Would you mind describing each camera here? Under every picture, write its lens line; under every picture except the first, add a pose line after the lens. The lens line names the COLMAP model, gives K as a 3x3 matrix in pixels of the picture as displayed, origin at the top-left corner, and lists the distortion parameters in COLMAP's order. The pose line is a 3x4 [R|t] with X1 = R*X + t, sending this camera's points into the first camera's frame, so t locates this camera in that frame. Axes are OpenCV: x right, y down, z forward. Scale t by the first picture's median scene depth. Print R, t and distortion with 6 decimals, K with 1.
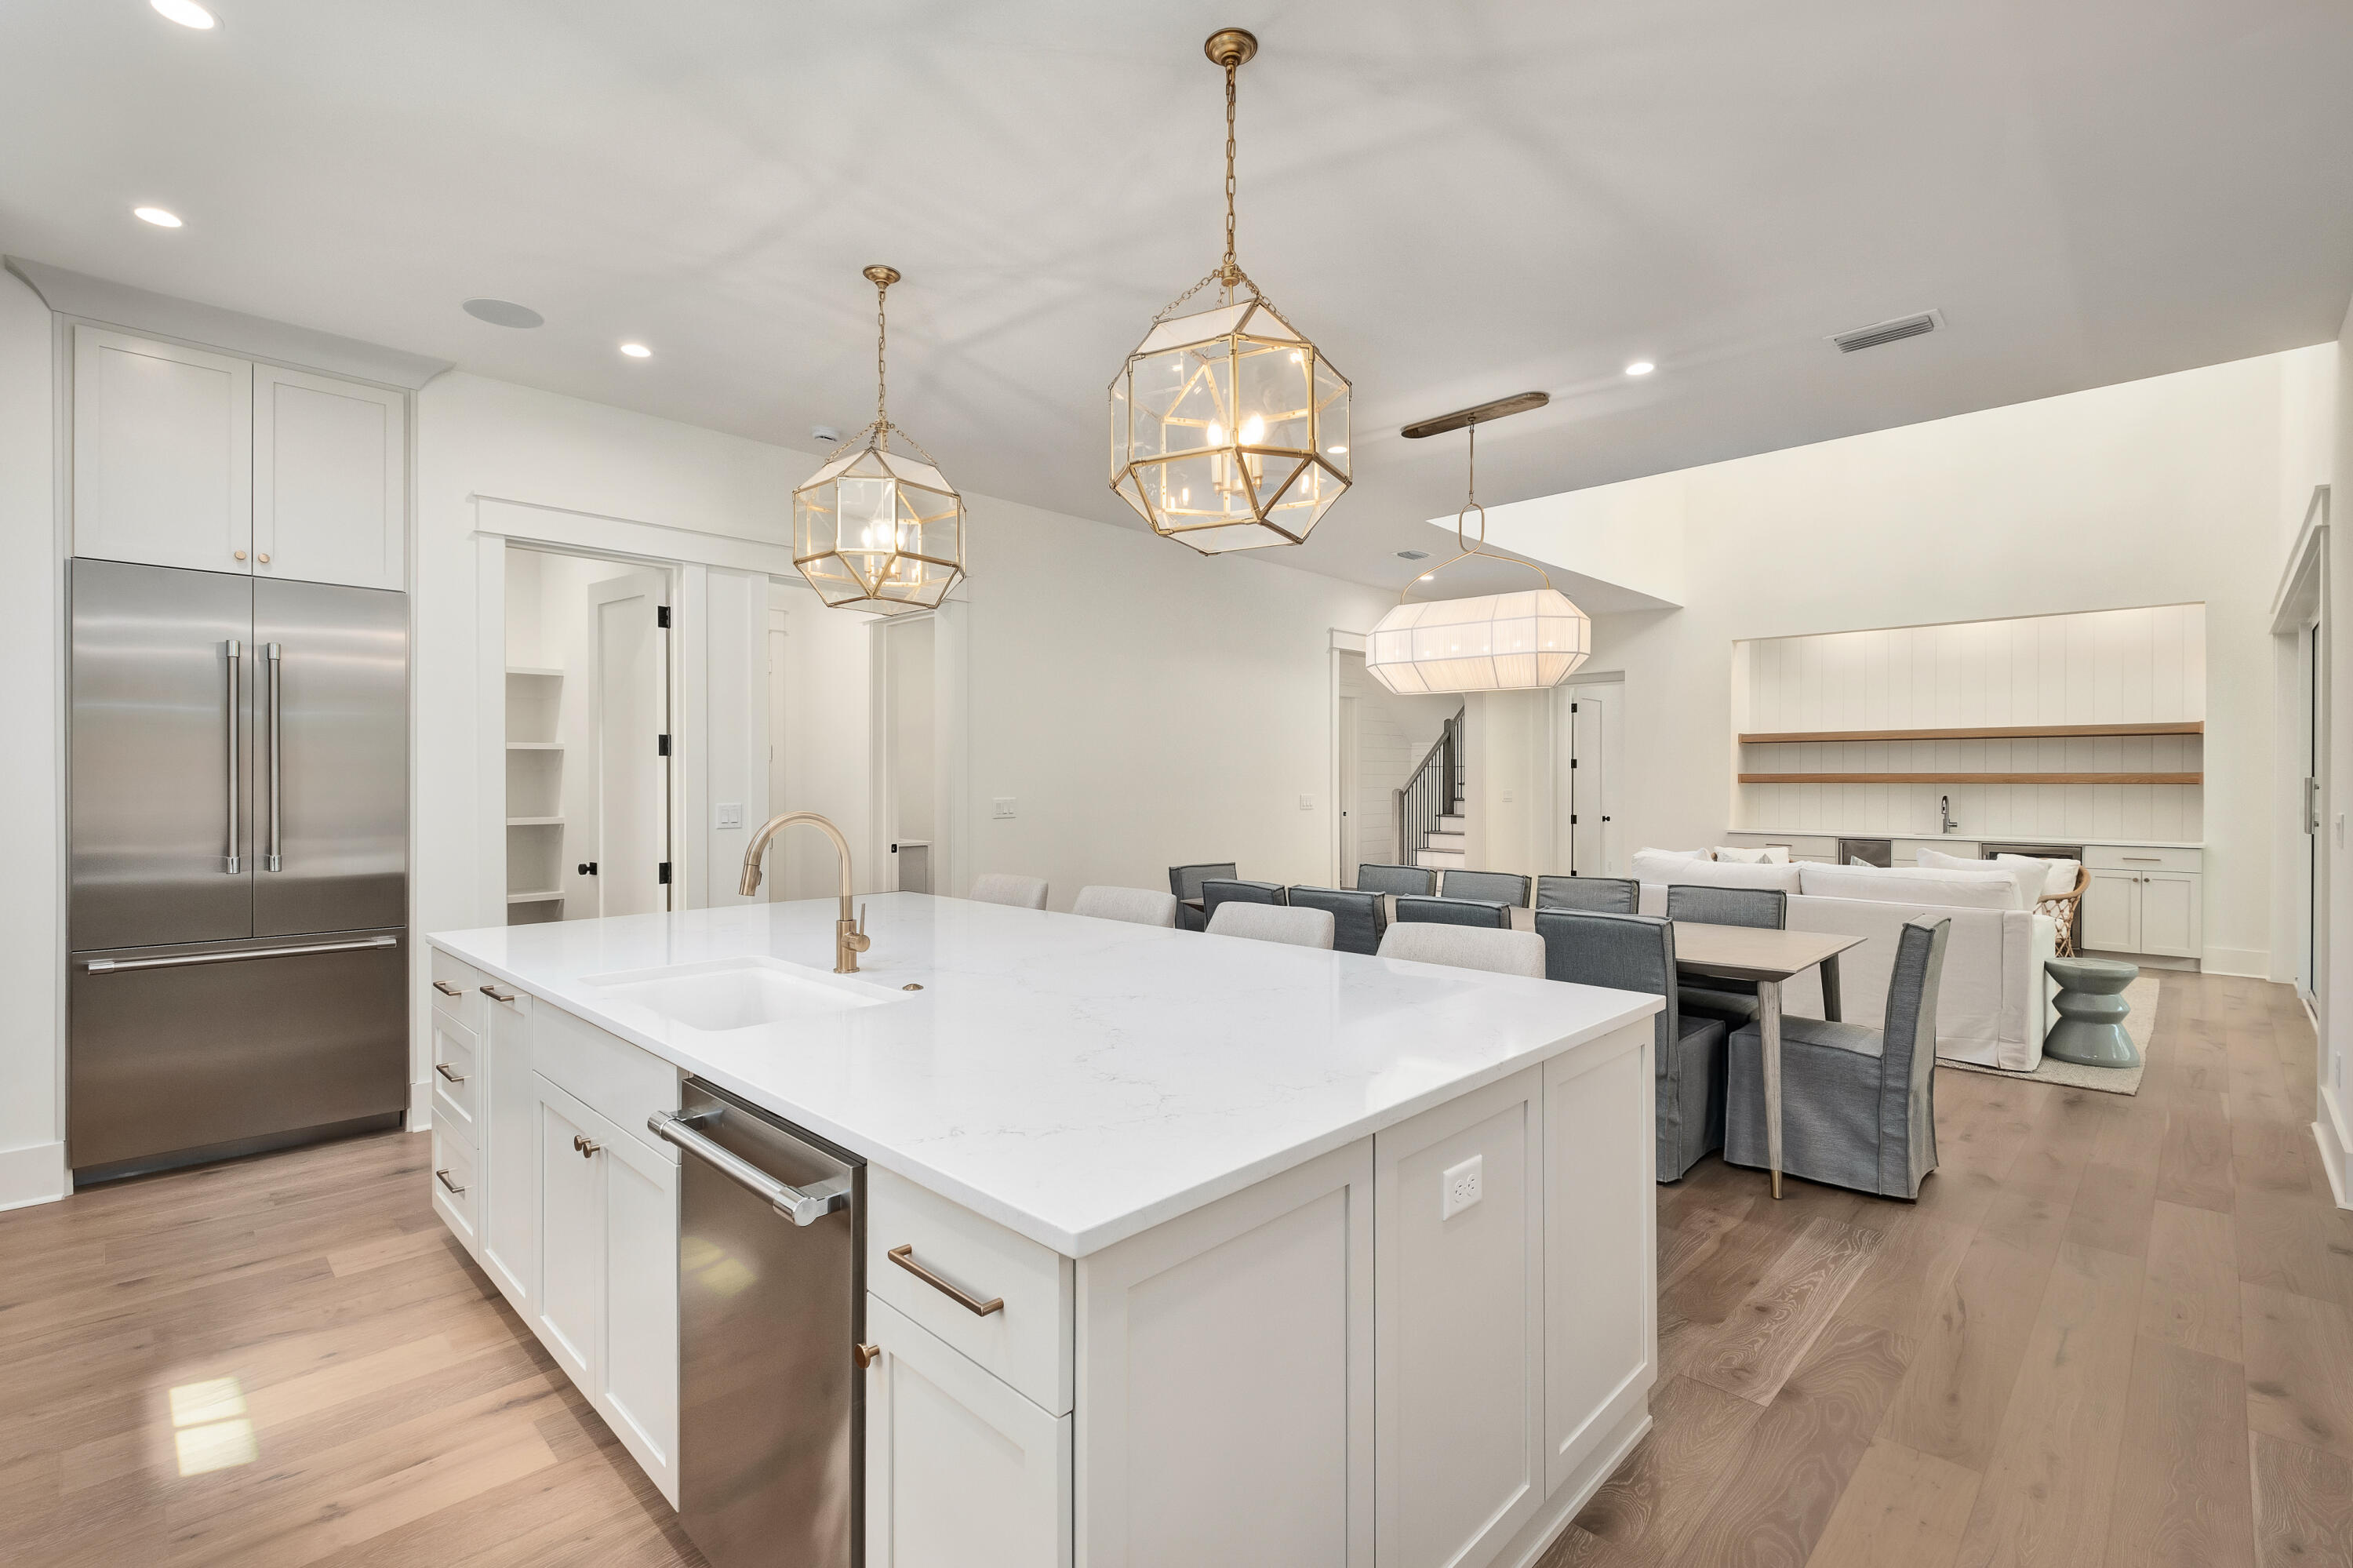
lens RADIAL K [[1053.2, 0, 1180.6], [0, 1053.2, 781.8], [0, 0, 1]] dist [0.004329, -0.003129]
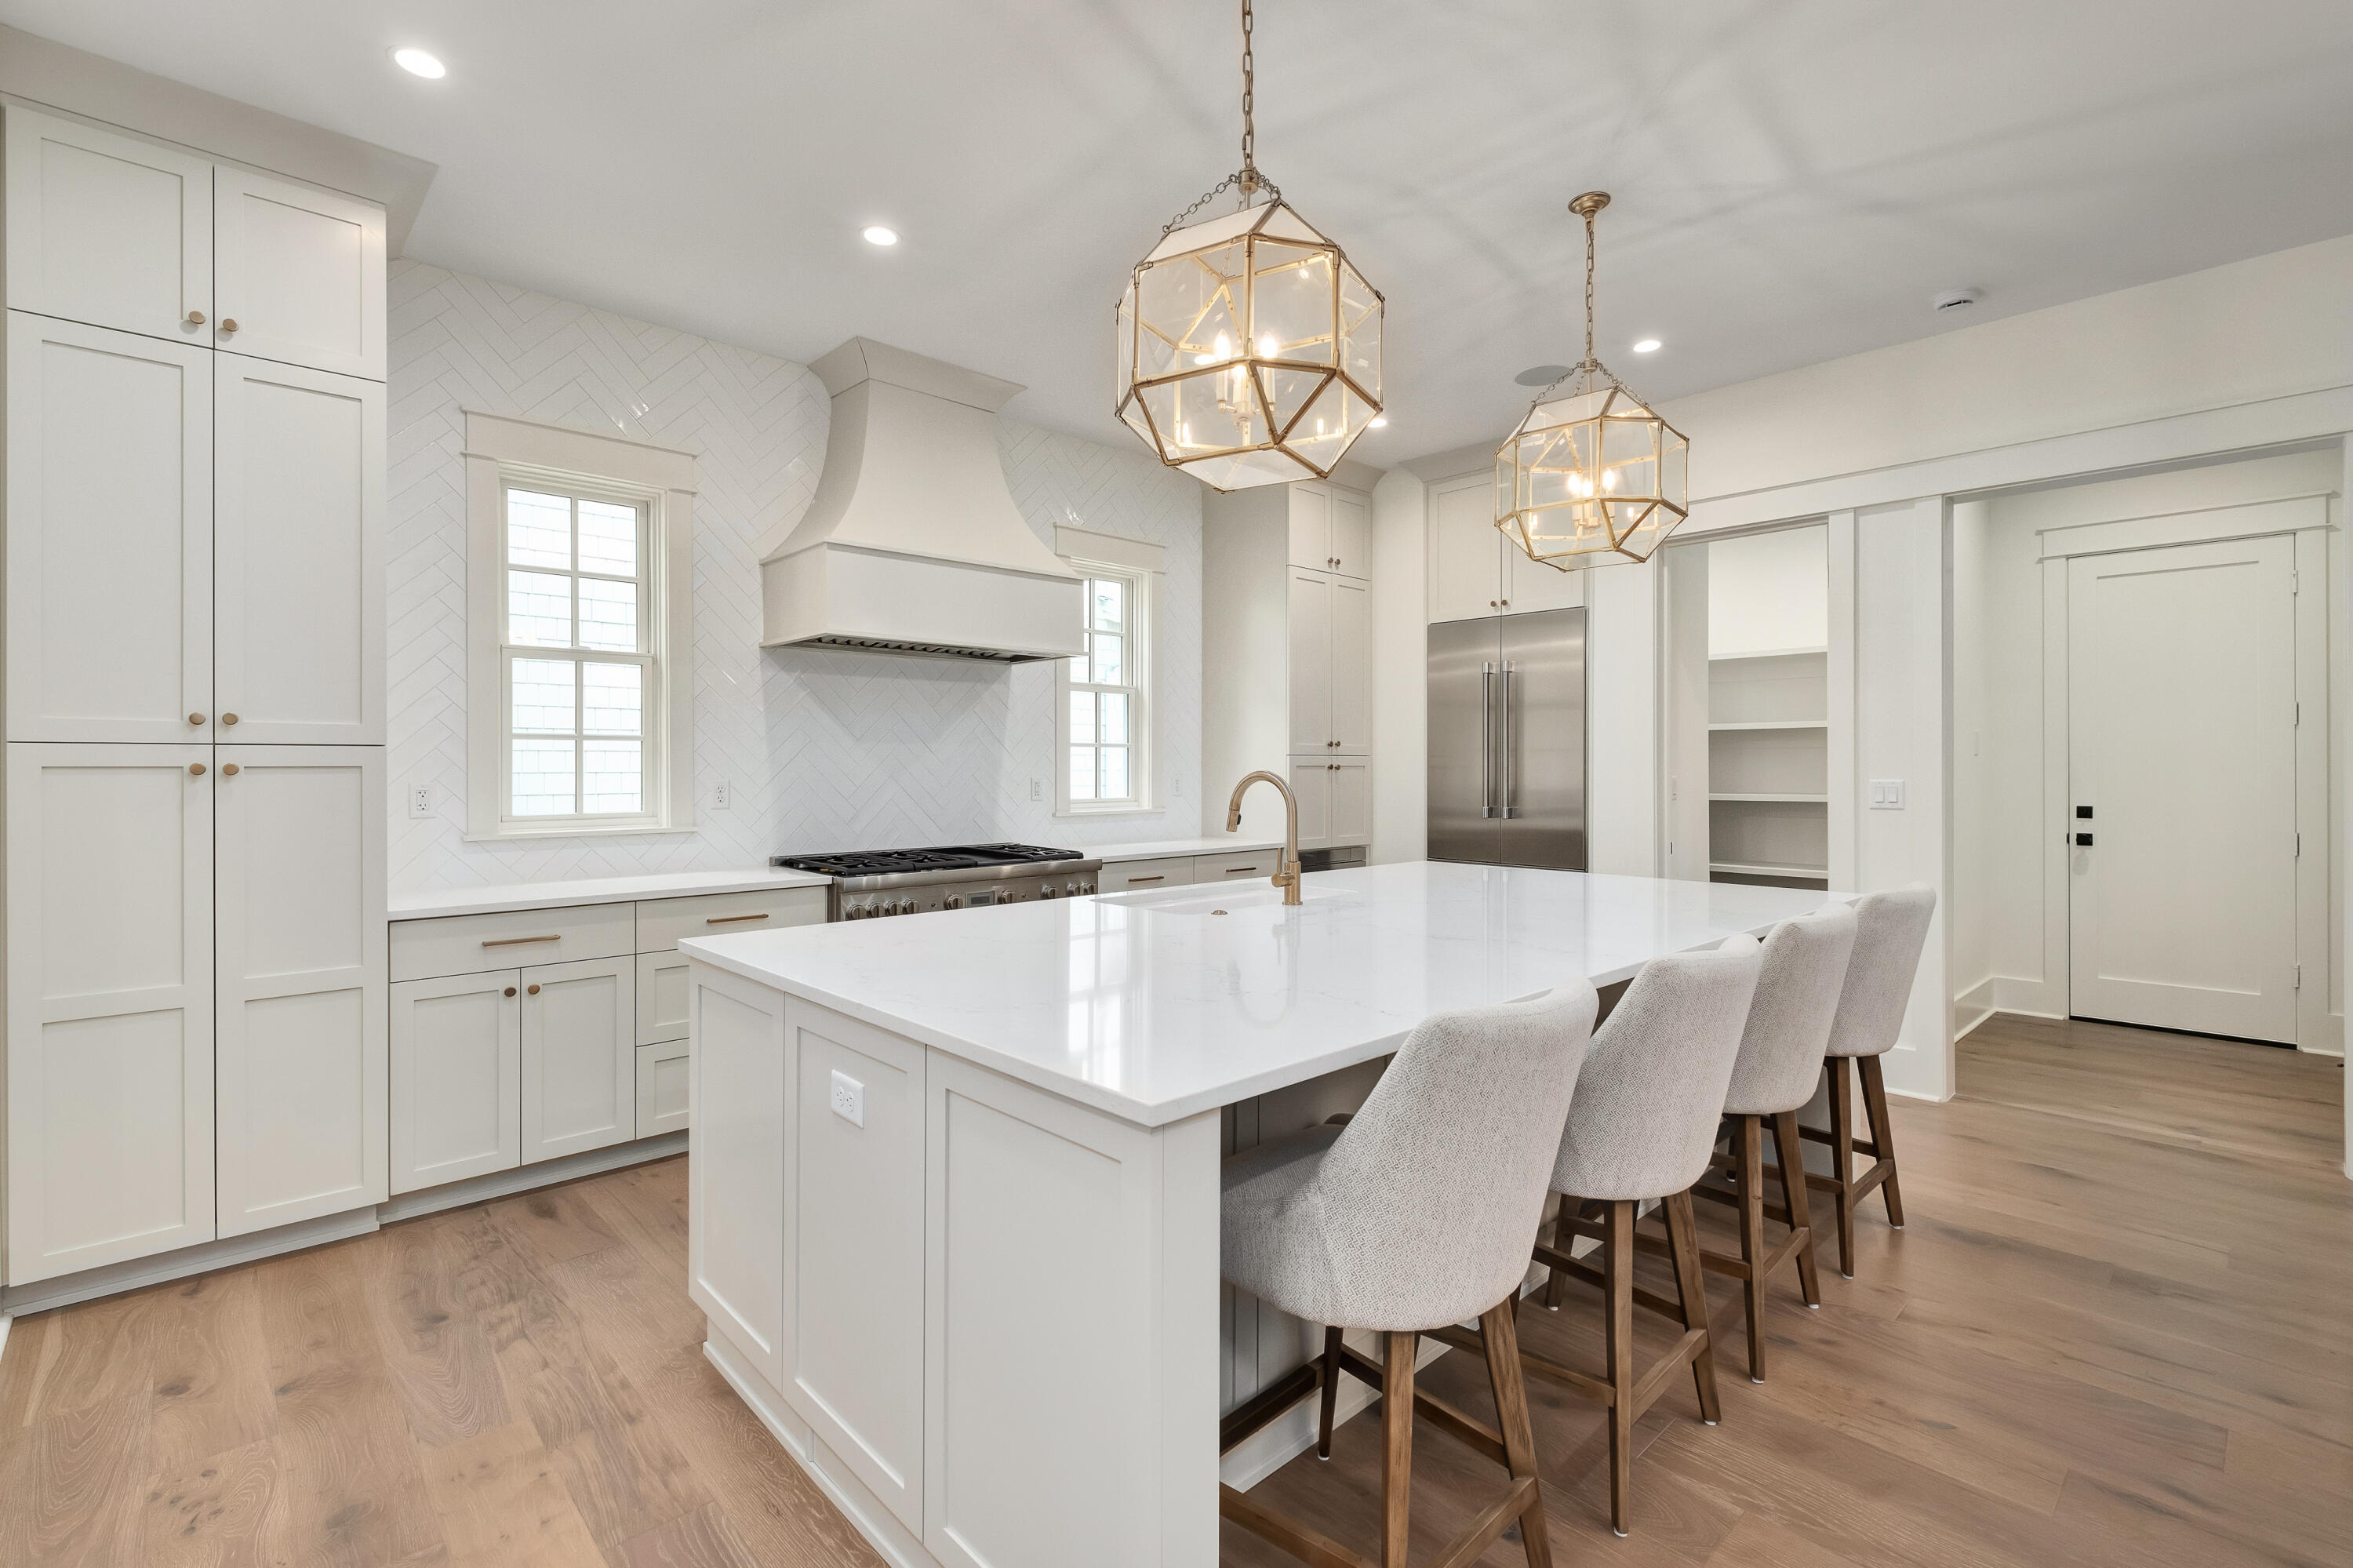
lens RADIAL K [[1053.2, 0, 1161.5], [0, 1053.2, 761.4], [0, 0, 1]] dist [0.004329, -0.003129]
pose [[-0.052580, -0.007324, -0.998590, 0.755810], [-0.002858, 0.999970, -0.007184, 0.021522], [0.998613, 0.002476, -0.052599, 0.770978]]
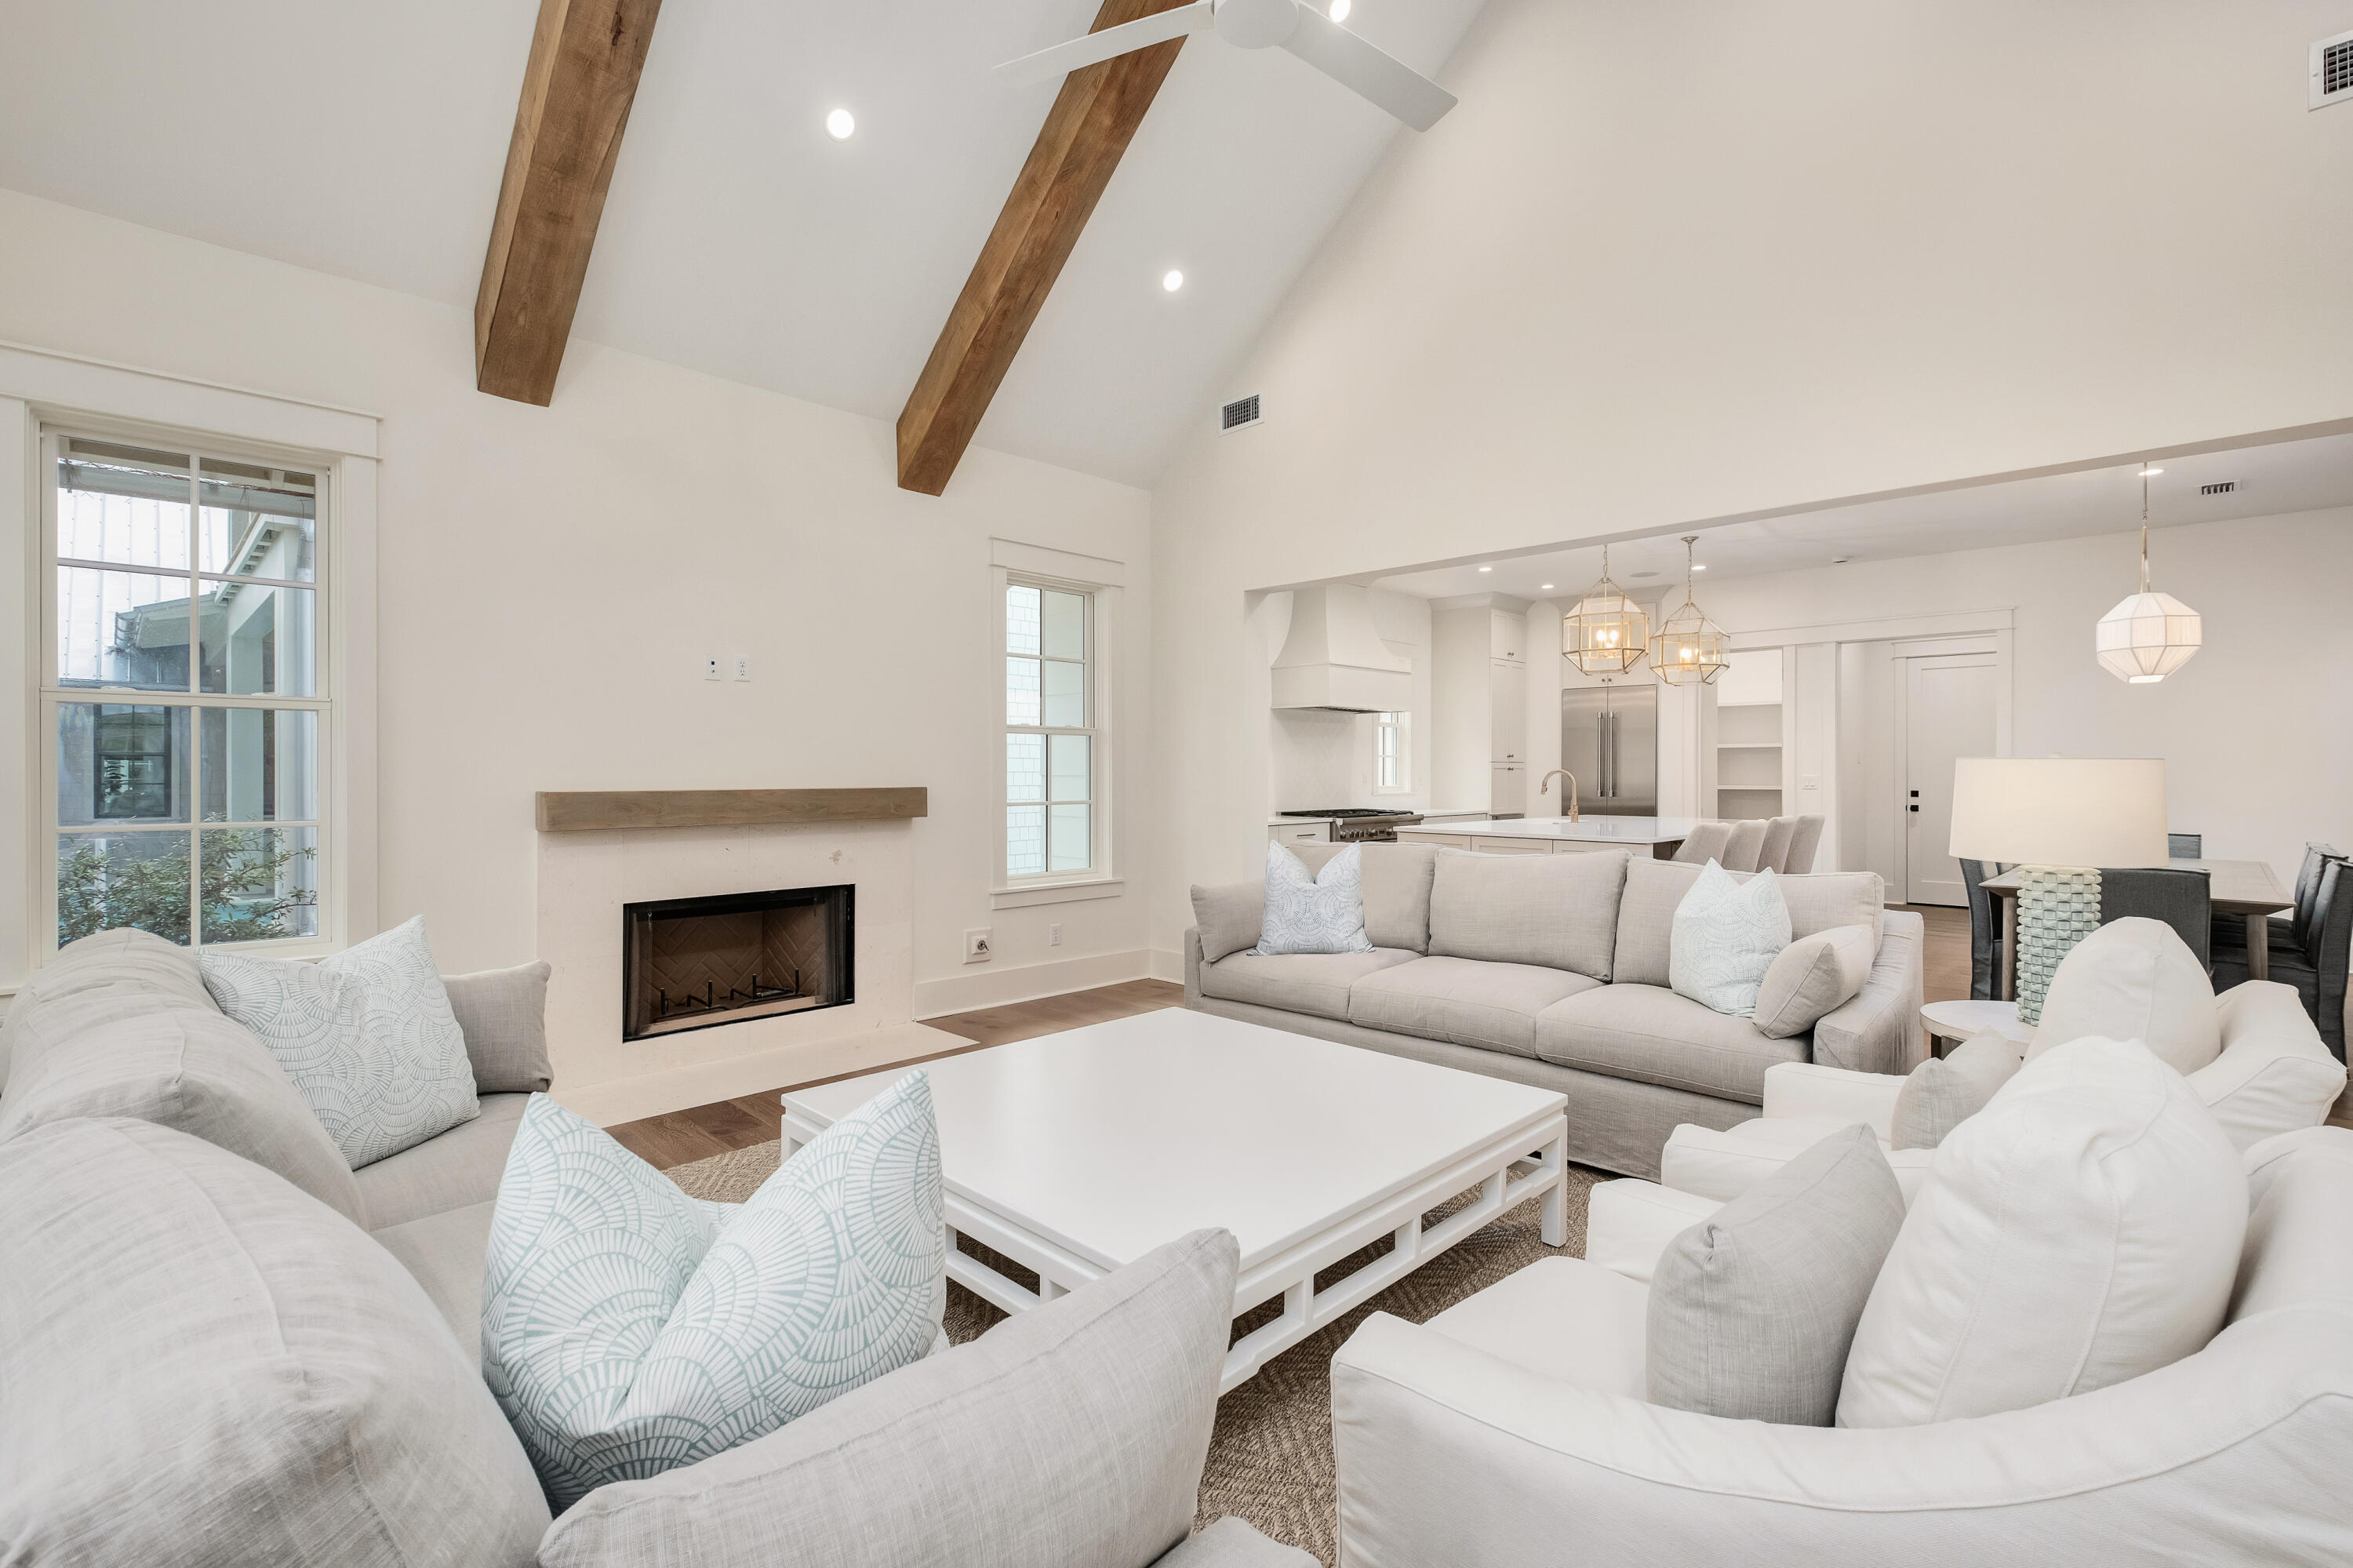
lens RADIAL K [[1053.2, 0, 1158.2], [0, 1053.2, 772.9], [0, 0, 1]] dist [0.004329, -0.003129]
pose [[-0.017653, 0.001285, -0.999843, 2.362622], [-0.006442, 0.999978, 0.001398, 0.034107], [0.999823, 0.006466, -0.017644, -0.161184]]
